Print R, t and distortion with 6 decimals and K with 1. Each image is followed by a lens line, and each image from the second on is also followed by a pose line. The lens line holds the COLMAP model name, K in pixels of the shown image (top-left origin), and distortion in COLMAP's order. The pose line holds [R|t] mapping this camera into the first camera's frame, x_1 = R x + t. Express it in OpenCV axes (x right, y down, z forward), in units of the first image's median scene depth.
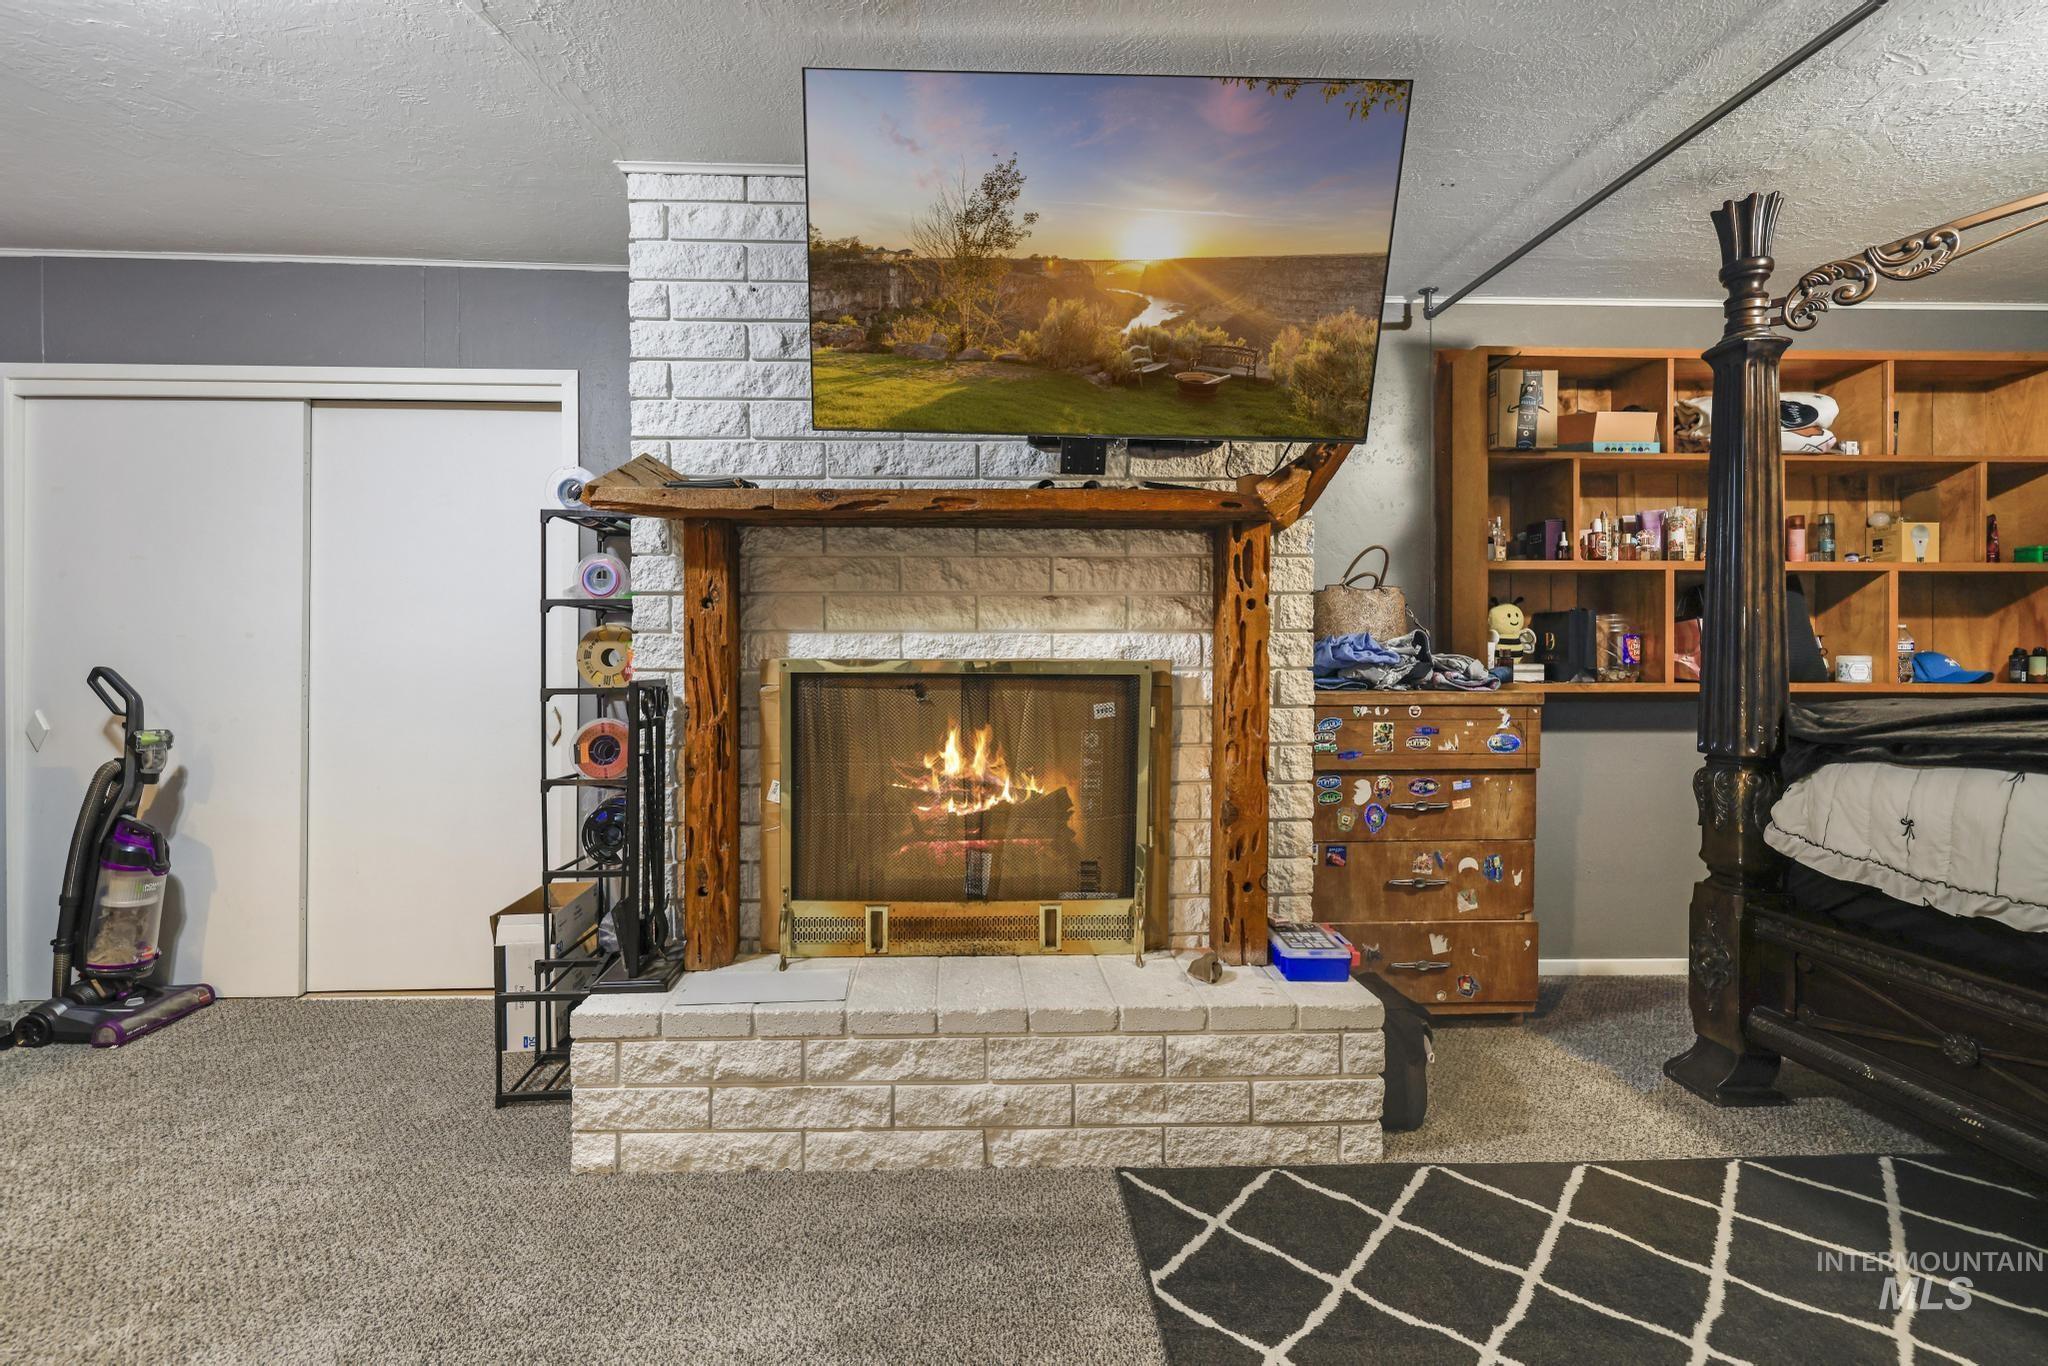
lens RADIAL K [[902.1, 0, 985.1], [0, 902.1, 664.4], [0, 0, 1]] dist [0.010985, -0.007458]
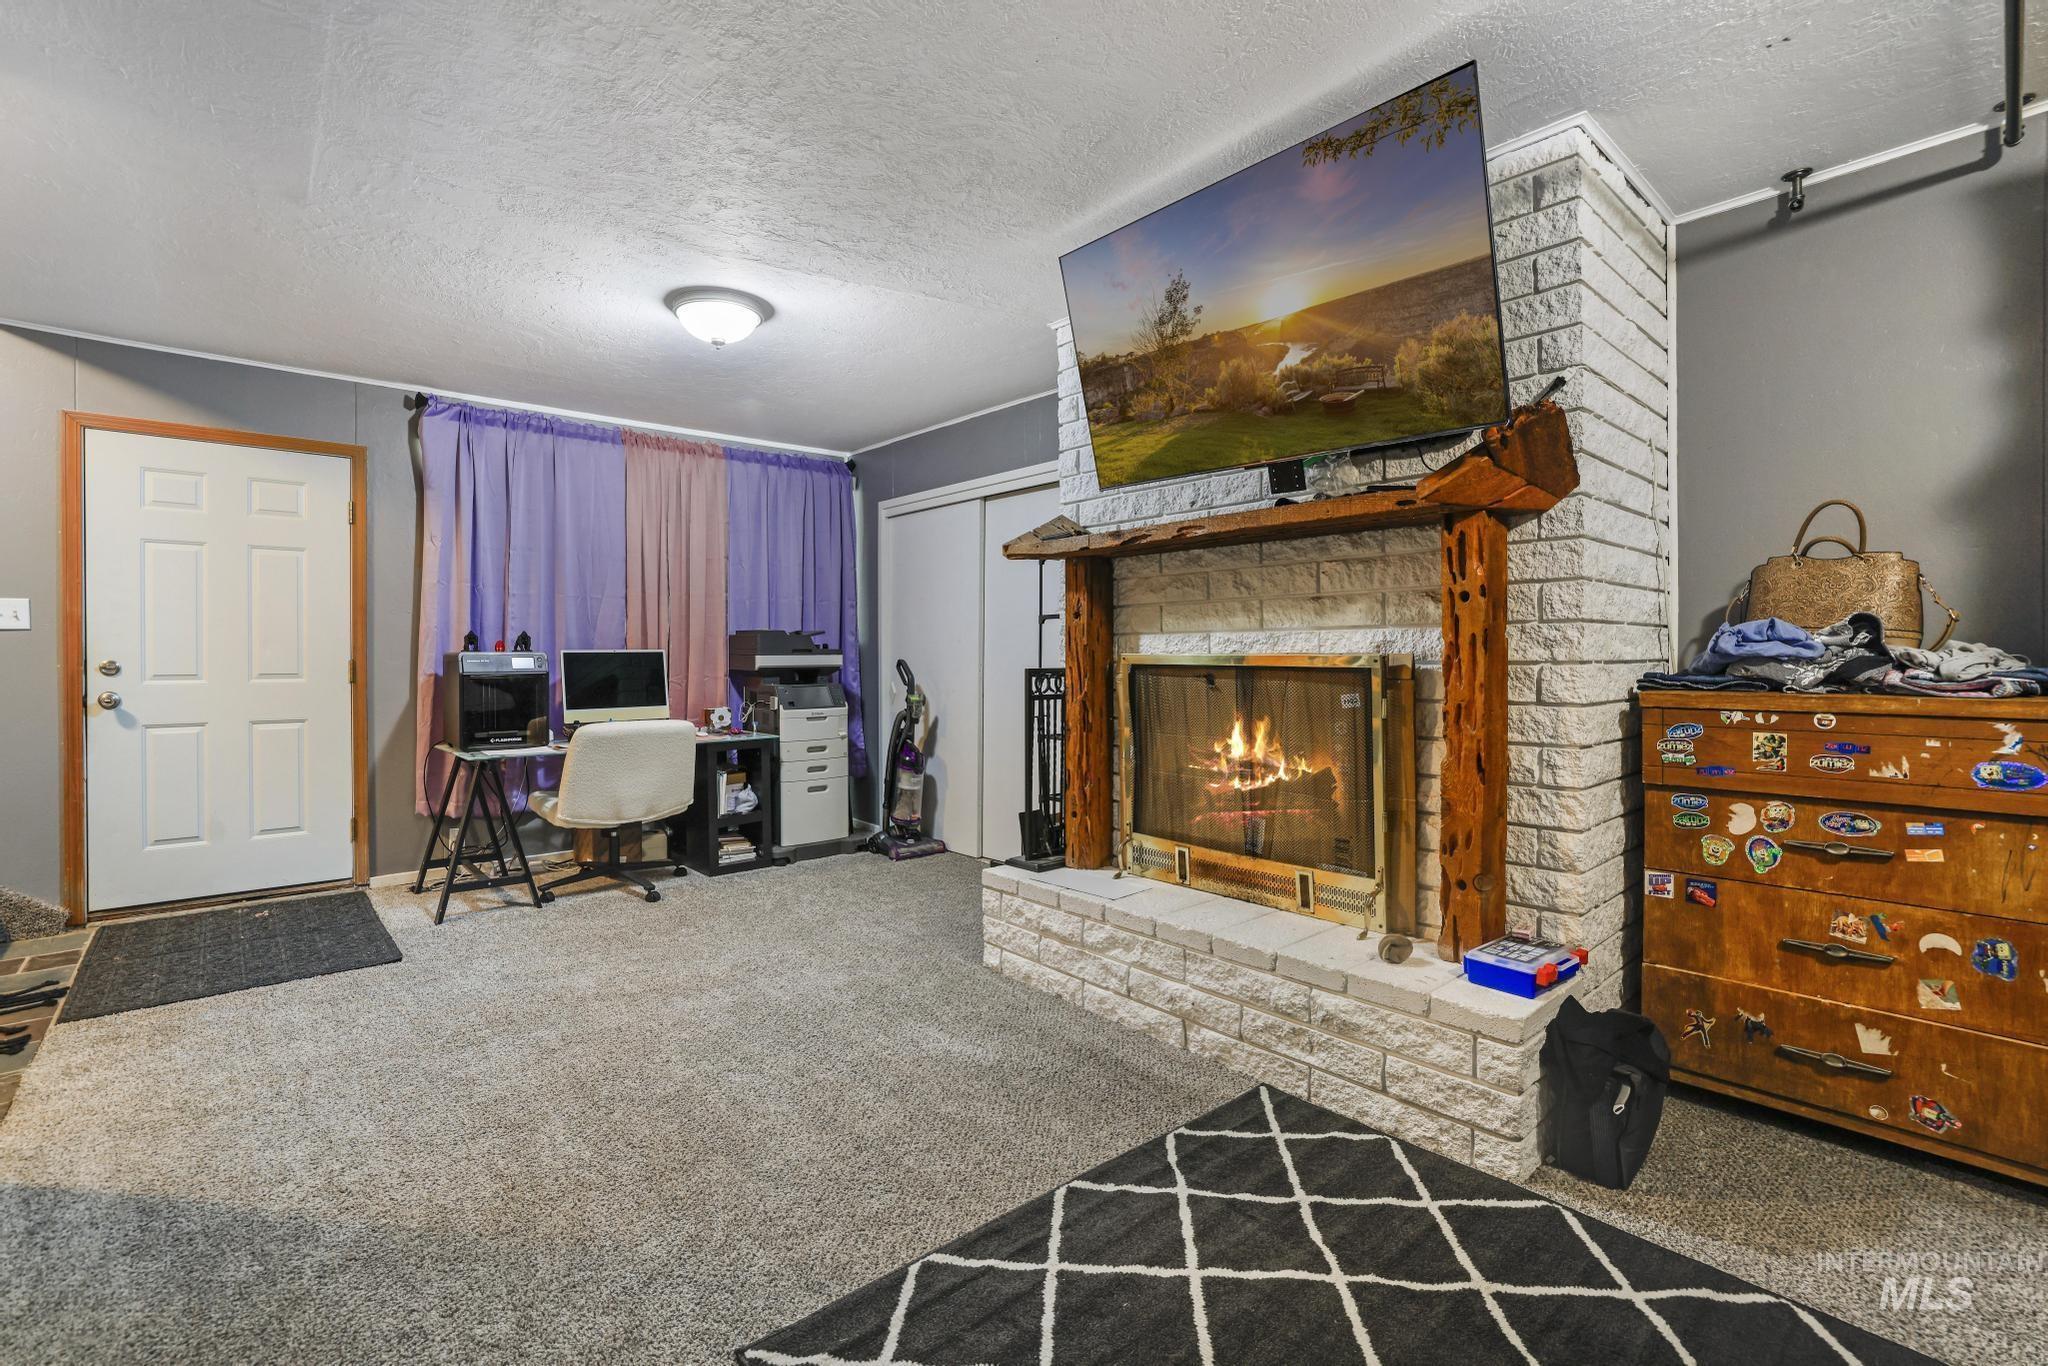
lens RADIAL K [[918.7, 0, 986.4], [0, 918.7, 654.0], [0, 0, 1]] dist [-0.049965, 0.018634]
pose [[0.607776, -0.002402, -0.794105, 0.723823], [-0.001260, 0.999991, -0.003990, -0.000160], [0.794108, 0.003426, 0.607767, -0.009201]]
